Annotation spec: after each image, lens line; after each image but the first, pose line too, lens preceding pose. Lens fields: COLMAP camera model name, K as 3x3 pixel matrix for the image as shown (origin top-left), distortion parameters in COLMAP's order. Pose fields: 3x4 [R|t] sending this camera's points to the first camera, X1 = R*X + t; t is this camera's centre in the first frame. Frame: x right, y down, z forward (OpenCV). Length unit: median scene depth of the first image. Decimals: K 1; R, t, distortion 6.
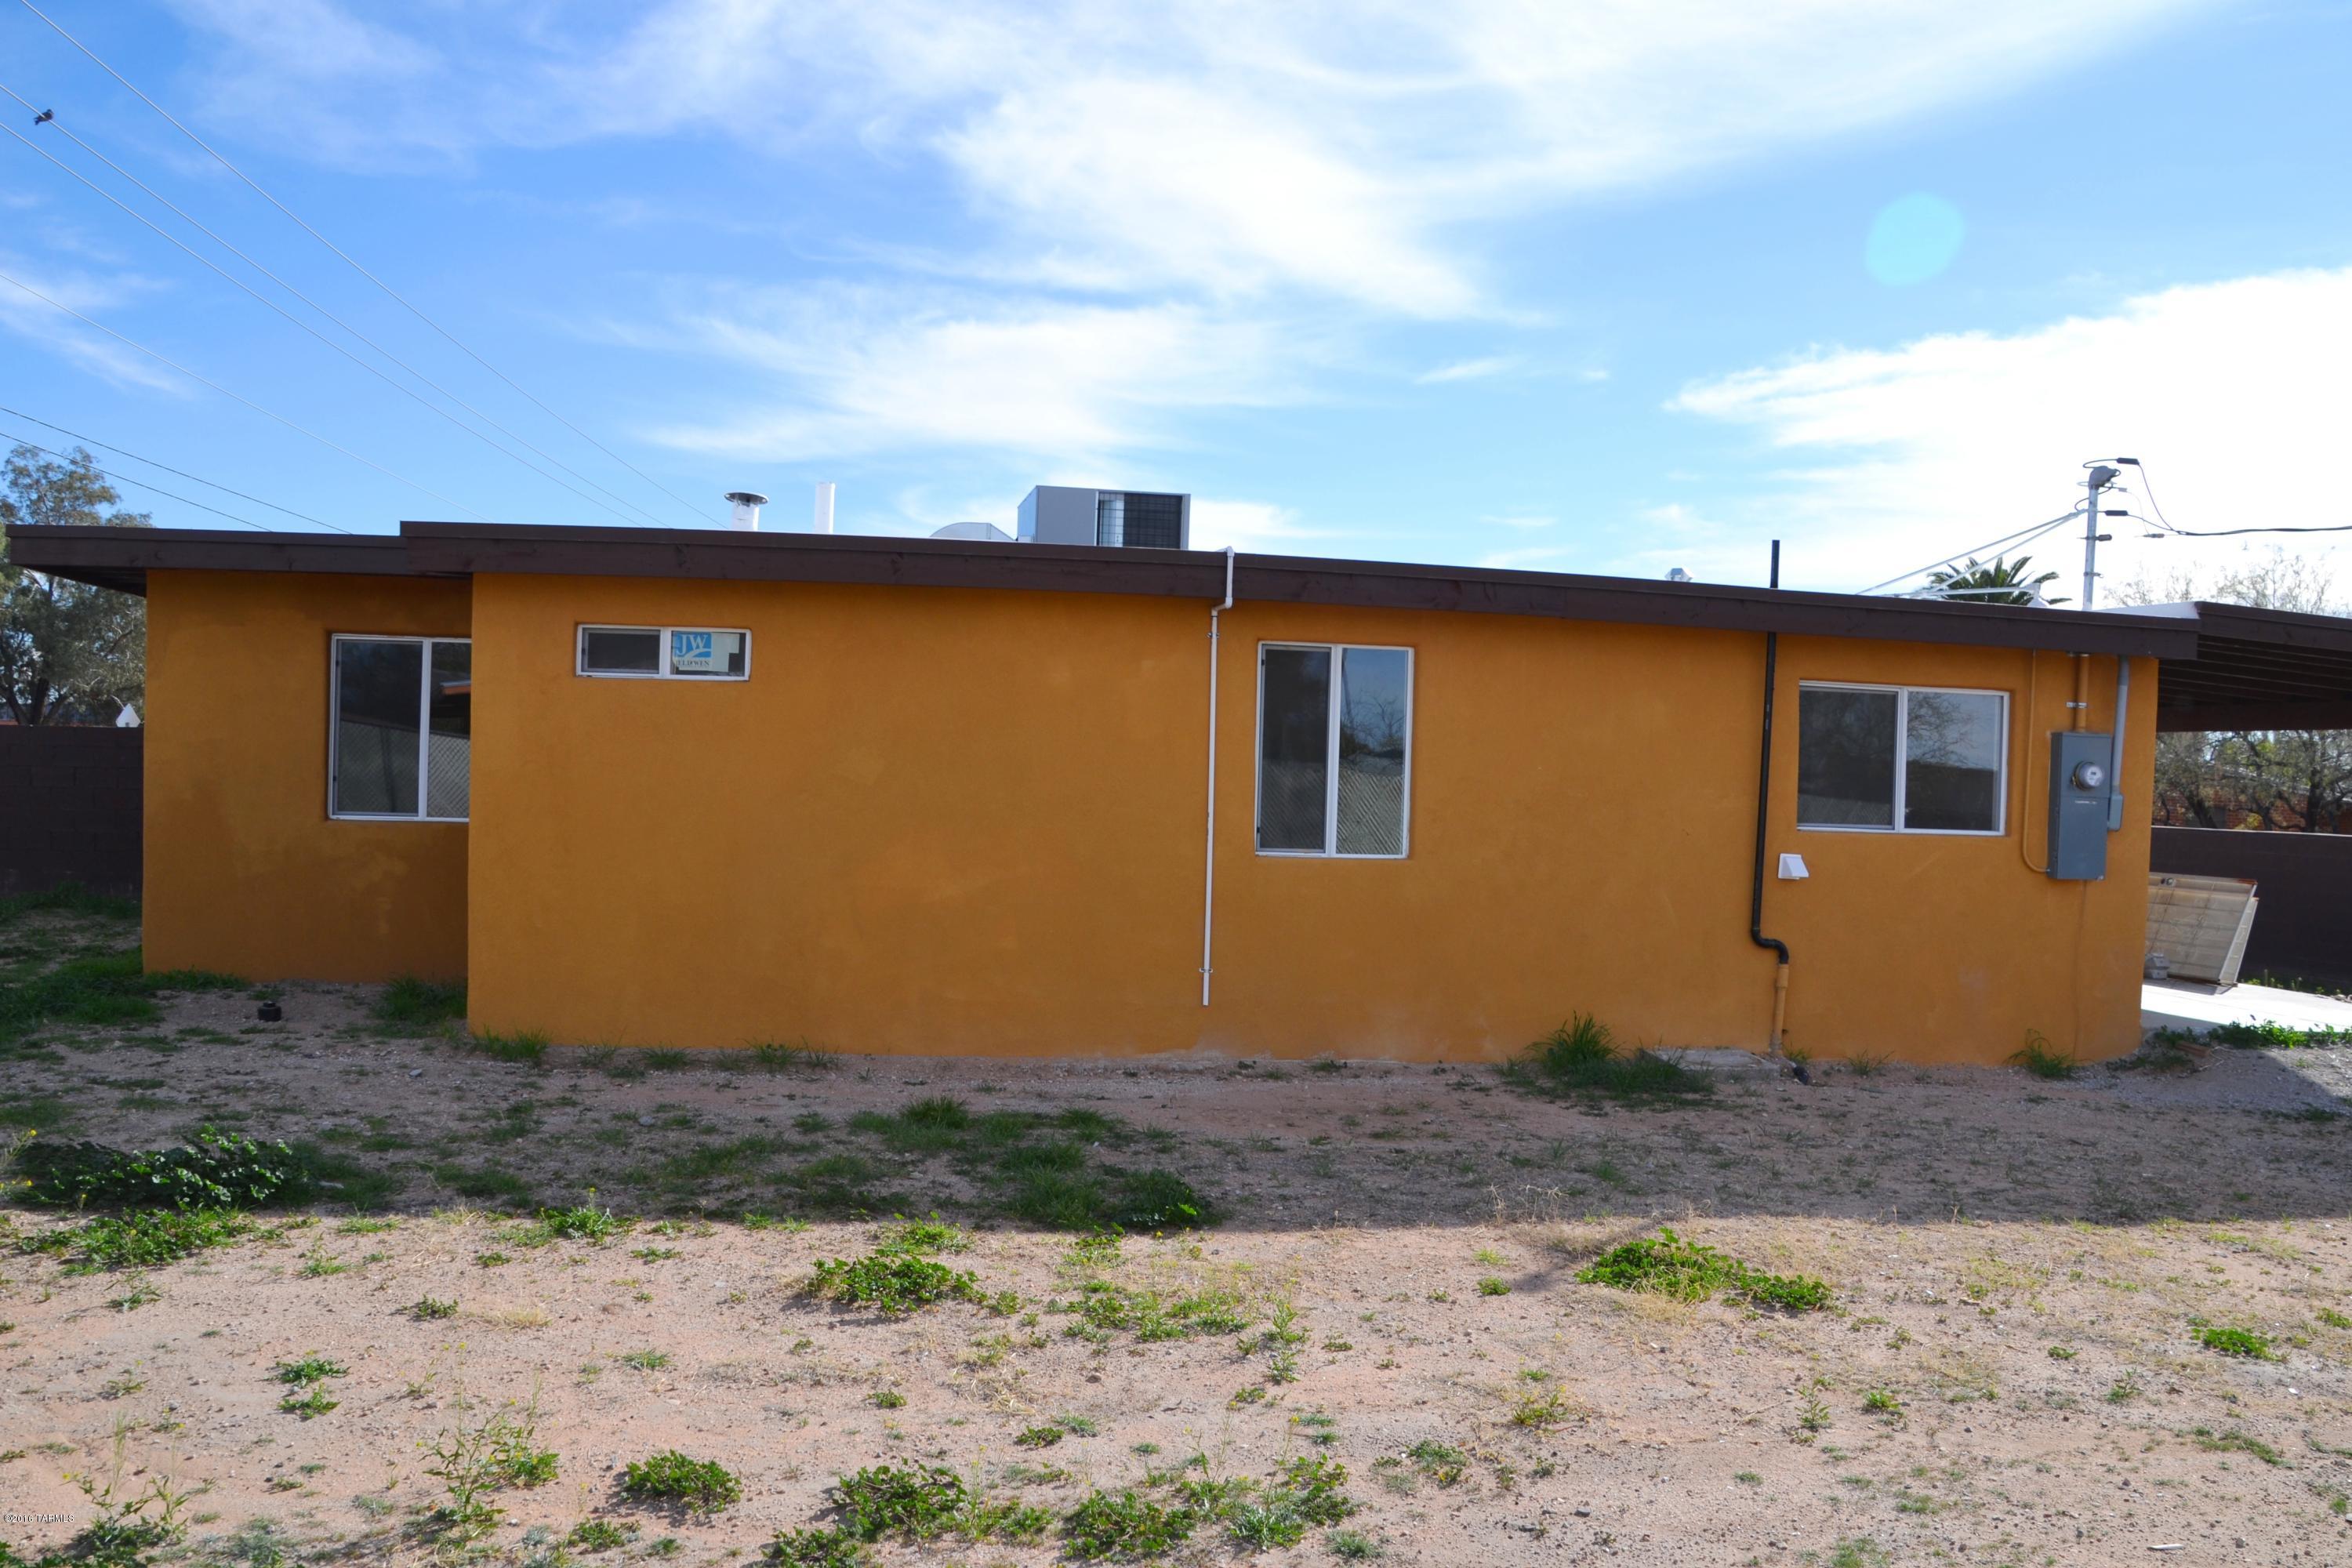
lens RADIAL K [[1901.5, 0, 1147.5], [0, 1901.5, 838.1], [0, 0, 1]] dist [-0.174893, 0.136531]
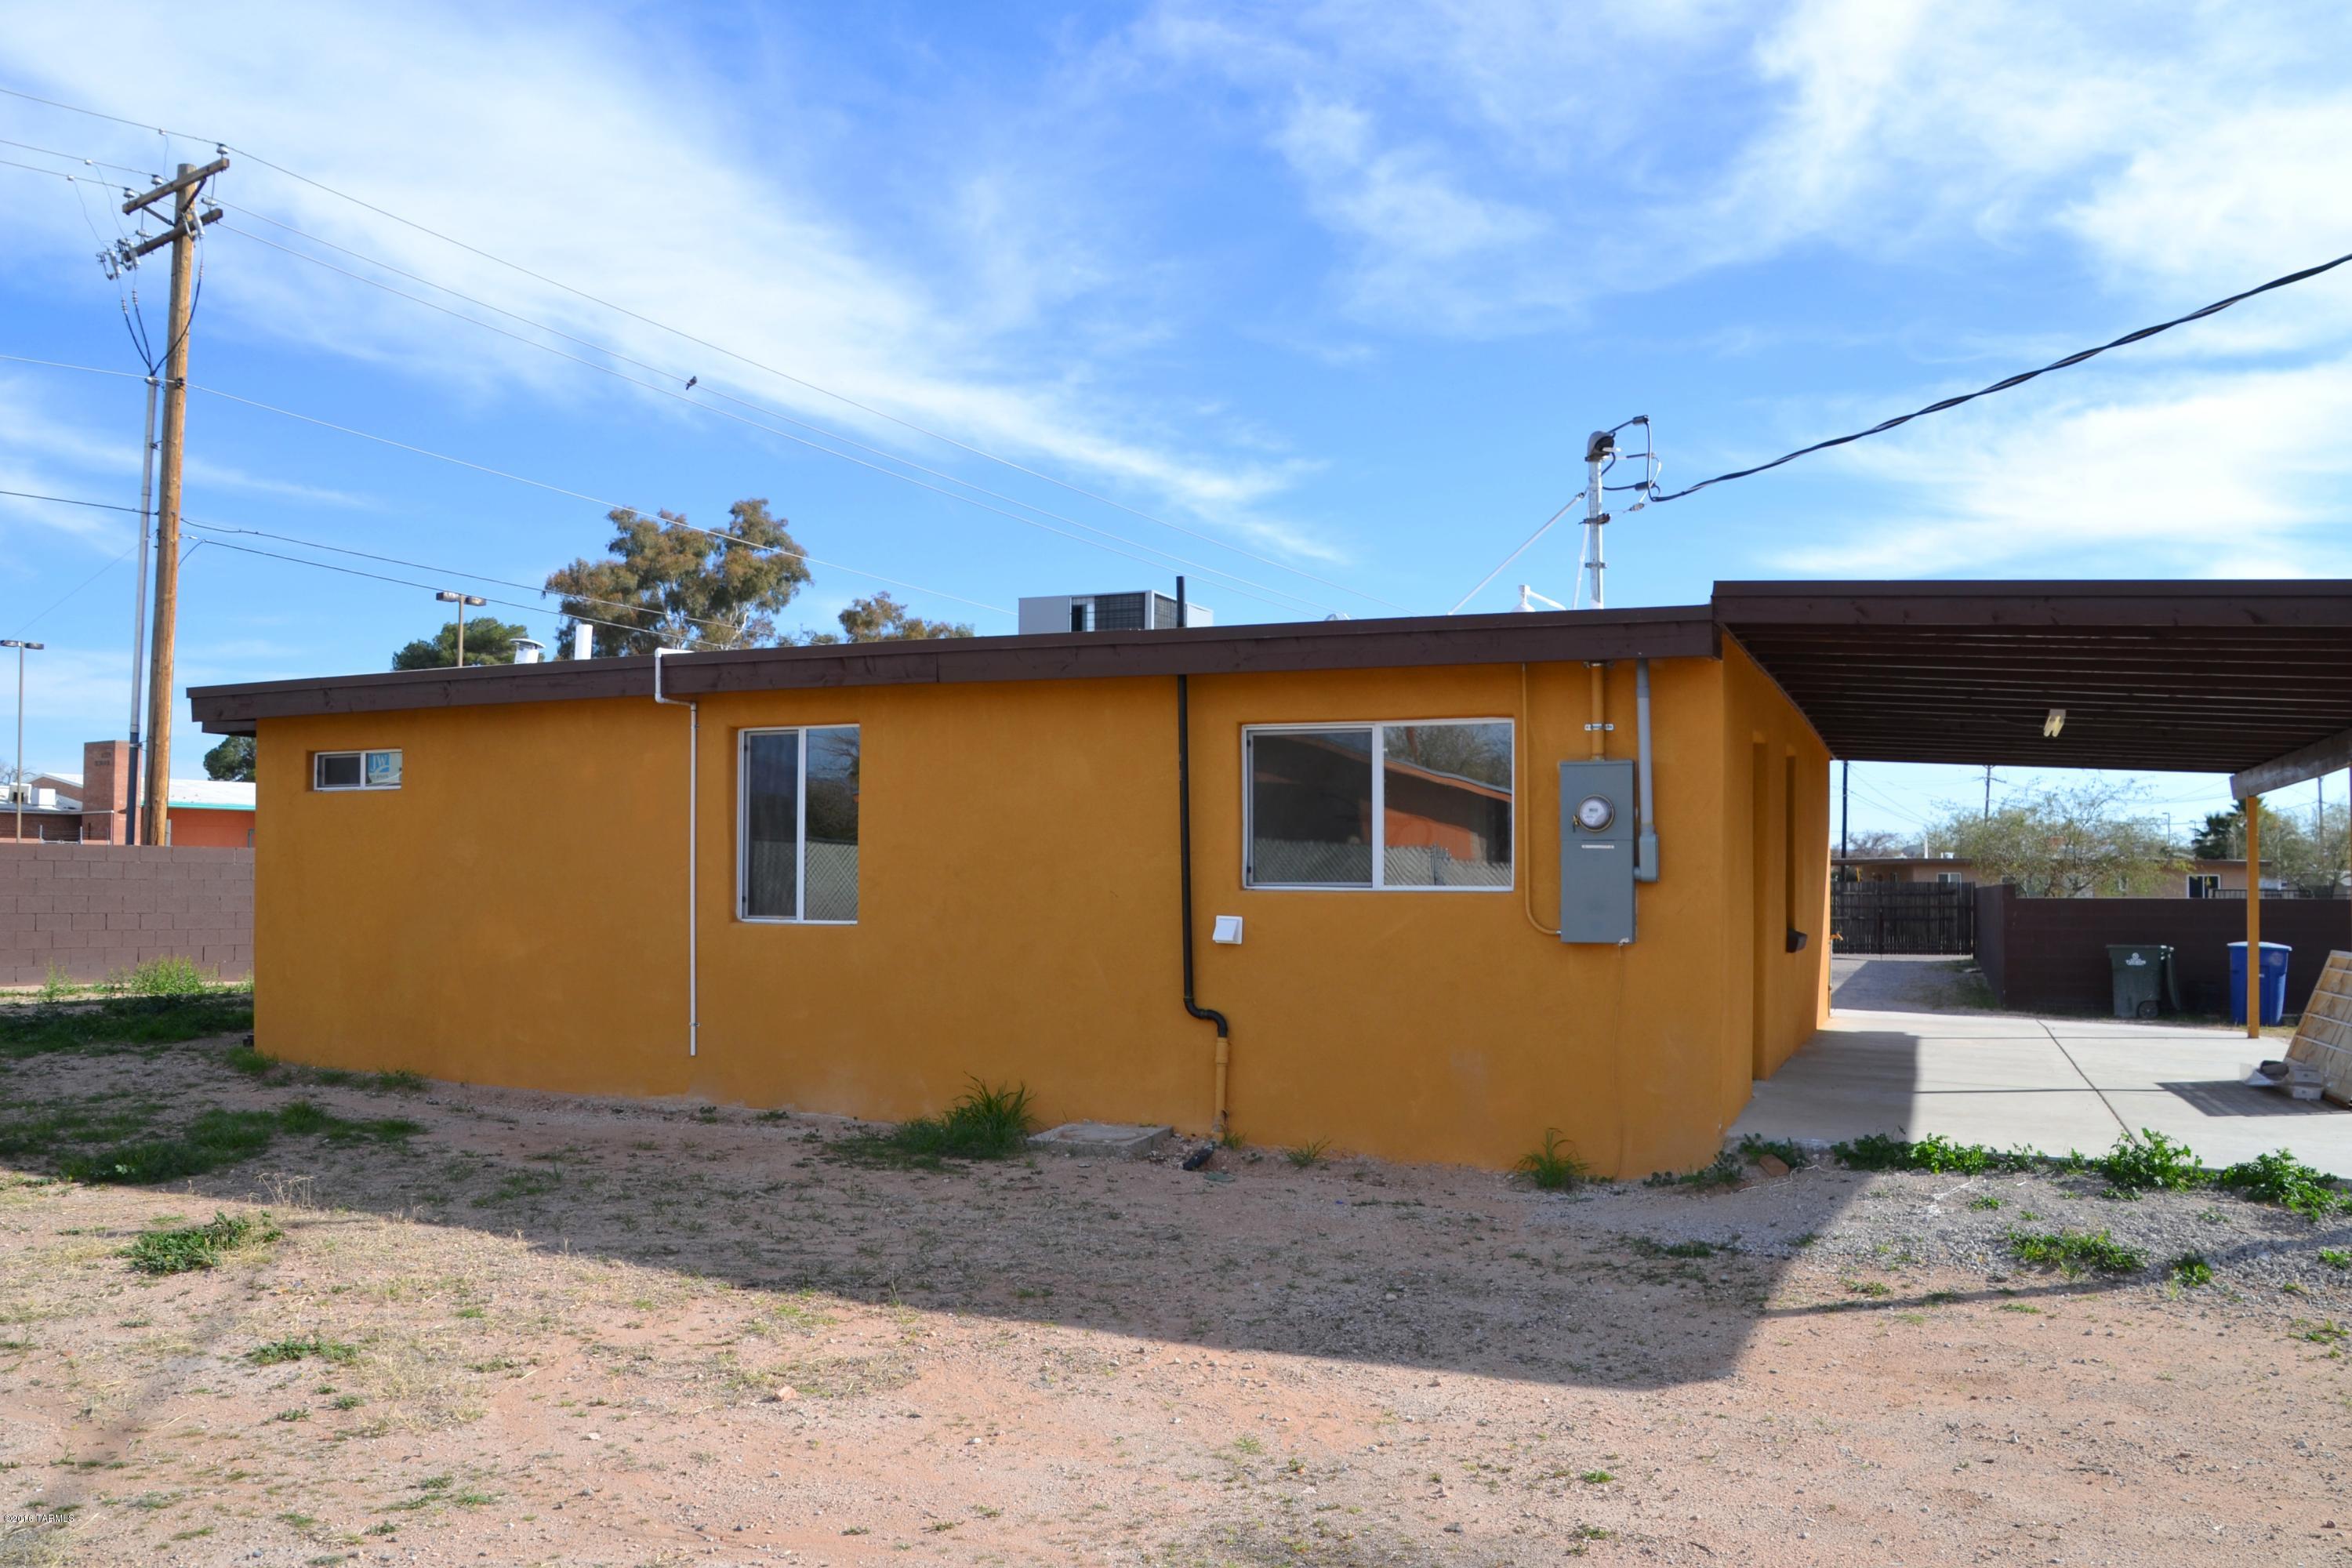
lens RADIAL K [[1927.4, 0, 1181.7], [0, 1927.4, 883.5], [0, 0, 1]] dist [-0.186901, 0.143748]
pose [[0.831645, -0.024755, -0.554756, 0.823889], [-0.001237, 0.998921, -0.046430, 0.035473], [0.555306, 0.039300, 0.830717, 0.203177]]
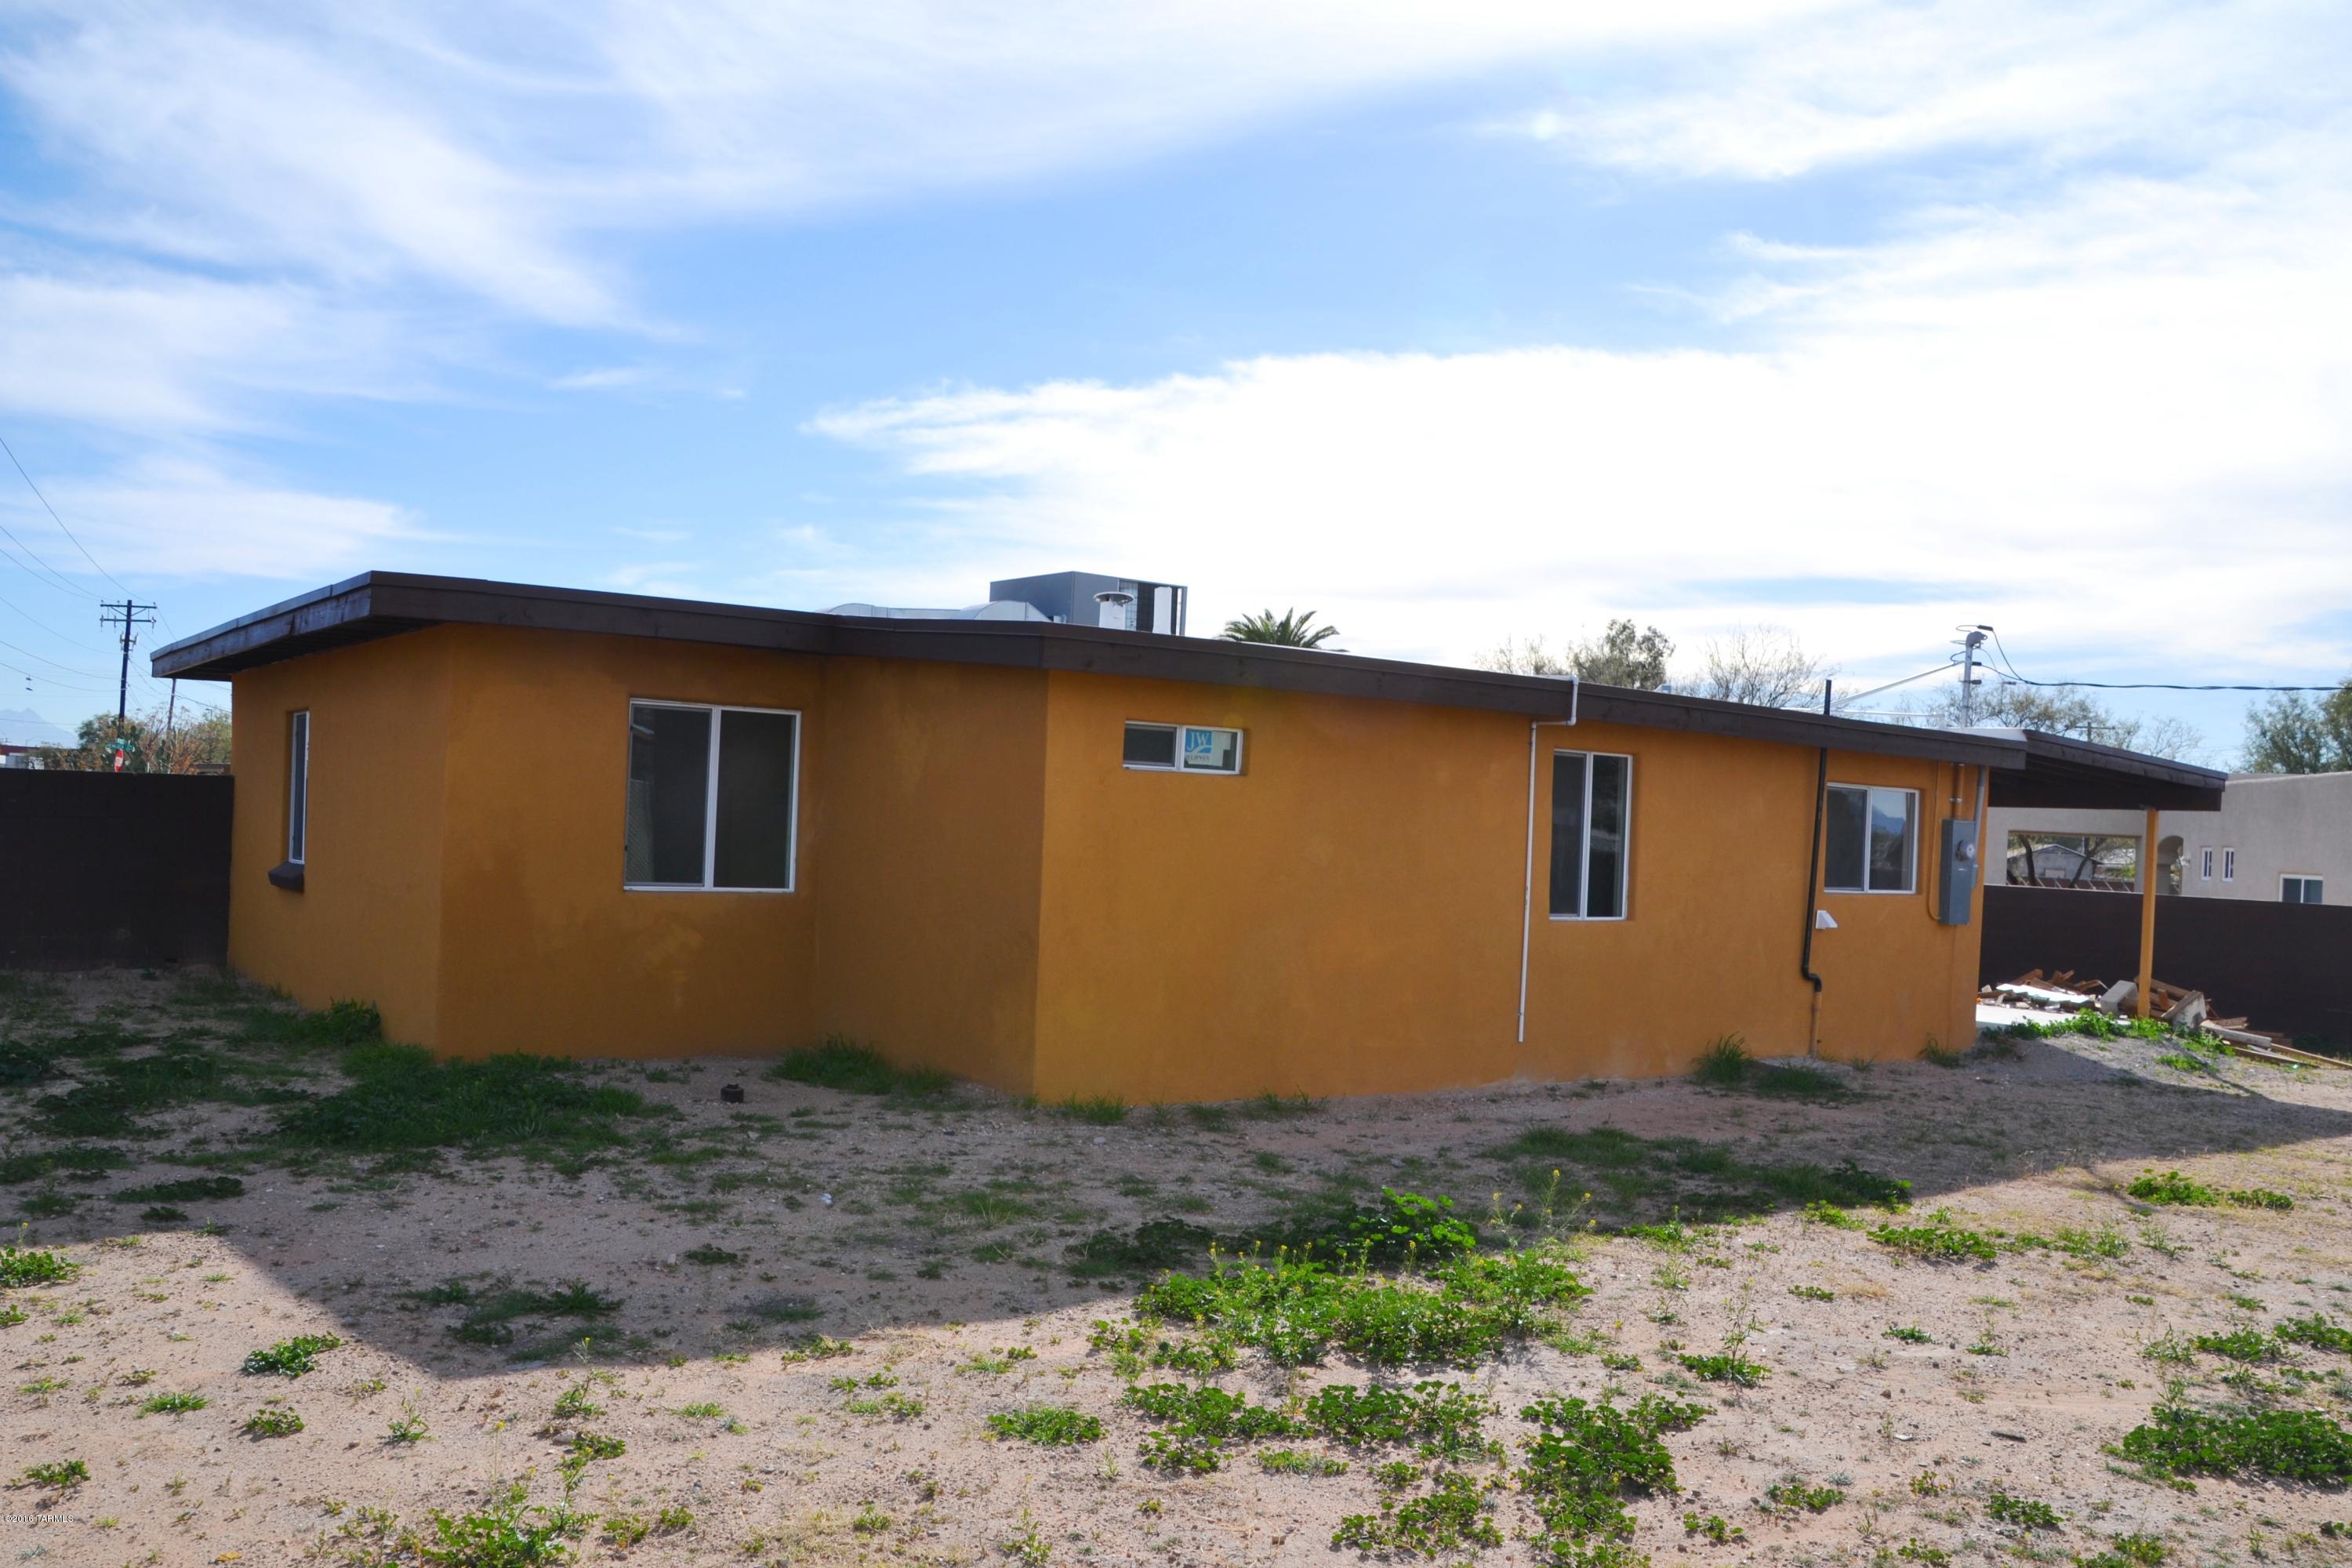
lens RADIAL K [[1901.5, 0, 1147.5], [0, 1901.5, 838.1], [0, 0, 1]] dist [-0.174893, 0.136531]
pose [[0.901689, 0.004390, 0.432363, -0.662062], [-0.000482, 0.999958, -0.009150, -0.030645], [-0.432385, 0.008042, 0.901653, -0.005353]]
